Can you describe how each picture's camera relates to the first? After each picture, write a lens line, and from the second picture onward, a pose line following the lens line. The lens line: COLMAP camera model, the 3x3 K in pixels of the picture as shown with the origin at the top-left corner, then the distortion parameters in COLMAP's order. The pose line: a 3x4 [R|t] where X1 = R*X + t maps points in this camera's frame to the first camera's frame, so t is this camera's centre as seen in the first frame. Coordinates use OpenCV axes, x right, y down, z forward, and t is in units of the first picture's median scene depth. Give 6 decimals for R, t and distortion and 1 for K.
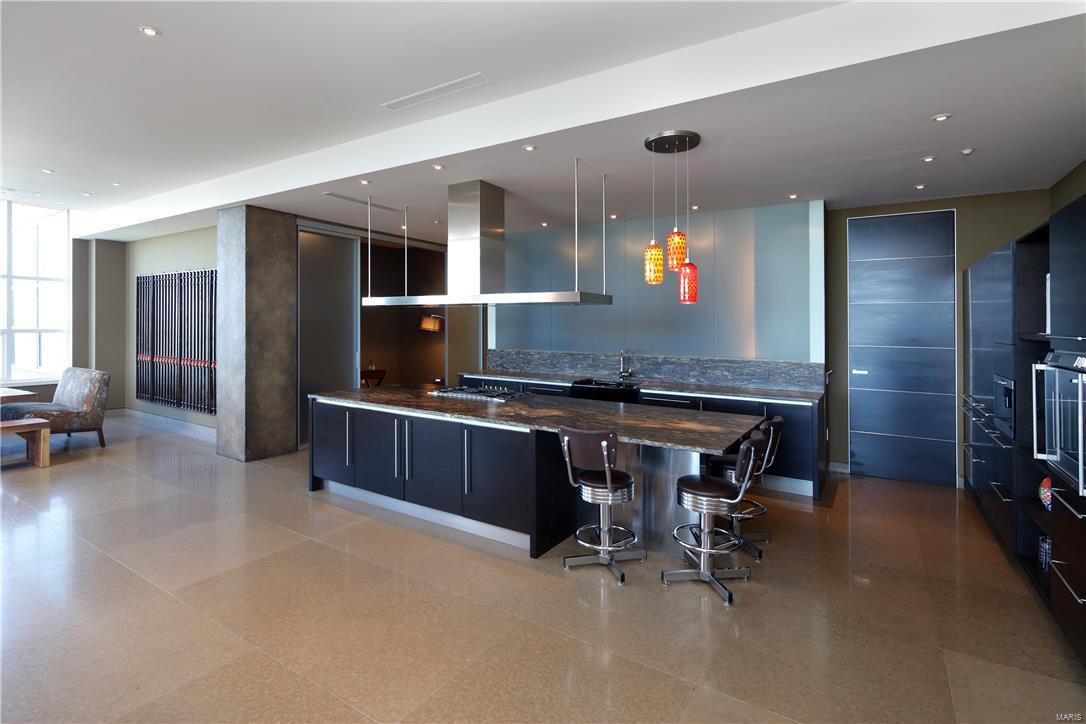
lens RADIAL K [[524.6, 0, 538.6], [0, 524.6, 325.7], [0, 0, 1]] dist [0.014355, -0.000778]
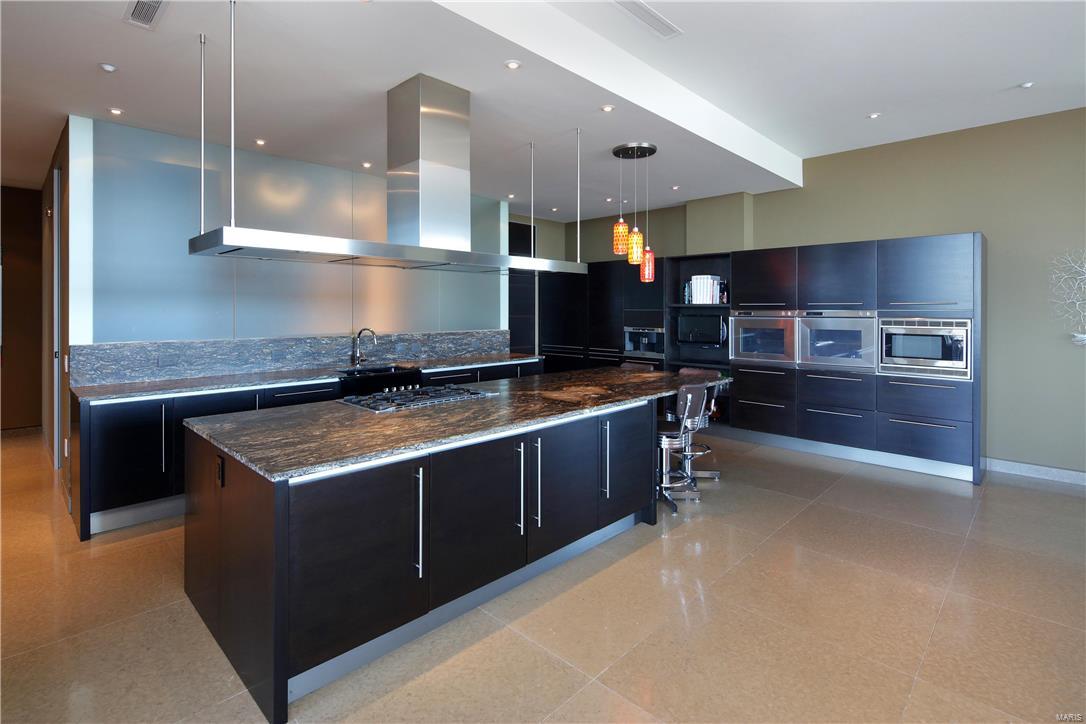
lens RADIAL K [[524.6, 0, 548.2], [0, 524.6, 303.4], [0, 0, 1]] dist [0.014355, -0.000778]
pose [[0.185712, 0.001437, 0.982603, -0.688948], [0.000765, 0.999998, -0.001607, 0.009169], [-0.982604, 0.001051, 0.185710, 0.665187]]
